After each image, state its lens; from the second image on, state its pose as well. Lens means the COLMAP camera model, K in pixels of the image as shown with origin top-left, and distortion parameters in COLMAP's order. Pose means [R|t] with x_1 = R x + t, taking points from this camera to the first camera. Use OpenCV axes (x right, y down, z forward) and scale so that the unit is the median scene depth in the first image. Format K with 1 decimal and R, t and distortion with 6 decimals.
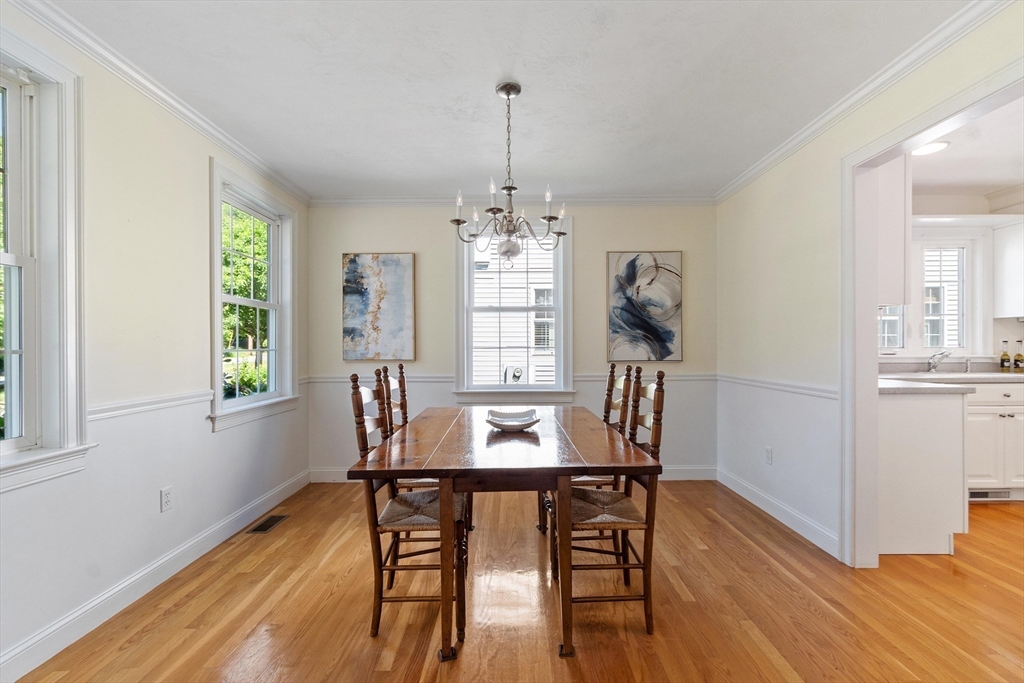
lens RADIAL K [[457.9, 0, 512.2], [0, 457.9, 347.1], [0, 0, 1]] dist [0.003795, -0.000213]
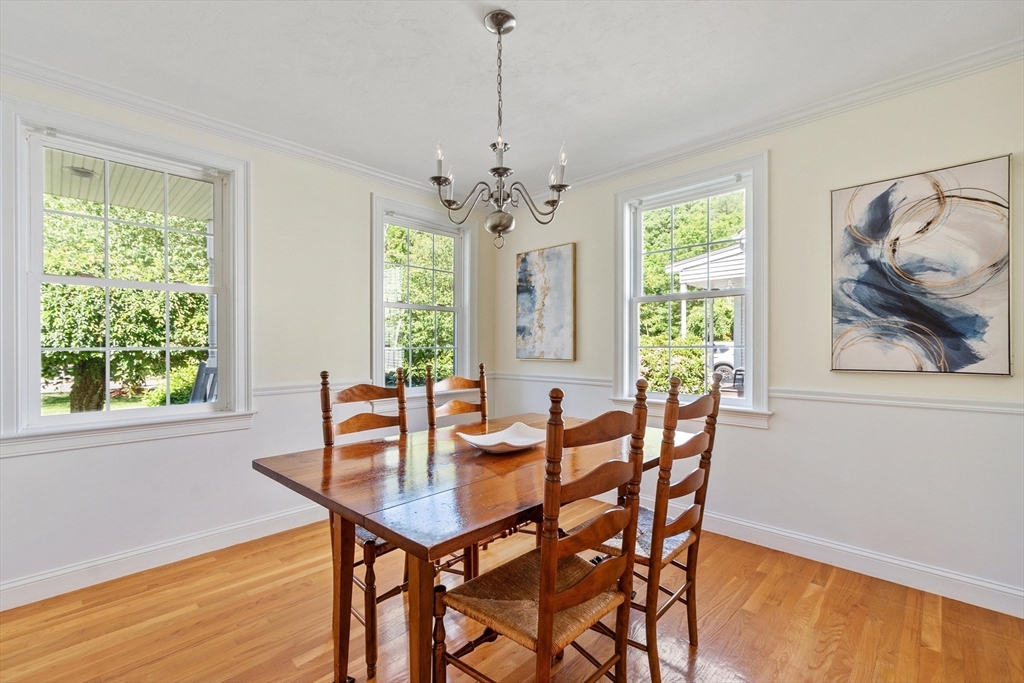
lens RADIAL K [[457.9, 0, 538.1], [0, 457.9, 345.8], [0, 0, 1]] dist [0.003795, -0.000213]
pose [[0.710790, 0.002993, -0.703398, 0.362972], [-0.001991, 0.999996, 0.002243, -0.001459], [0.703401, -0.000194, 0.710793, 0.289267]]
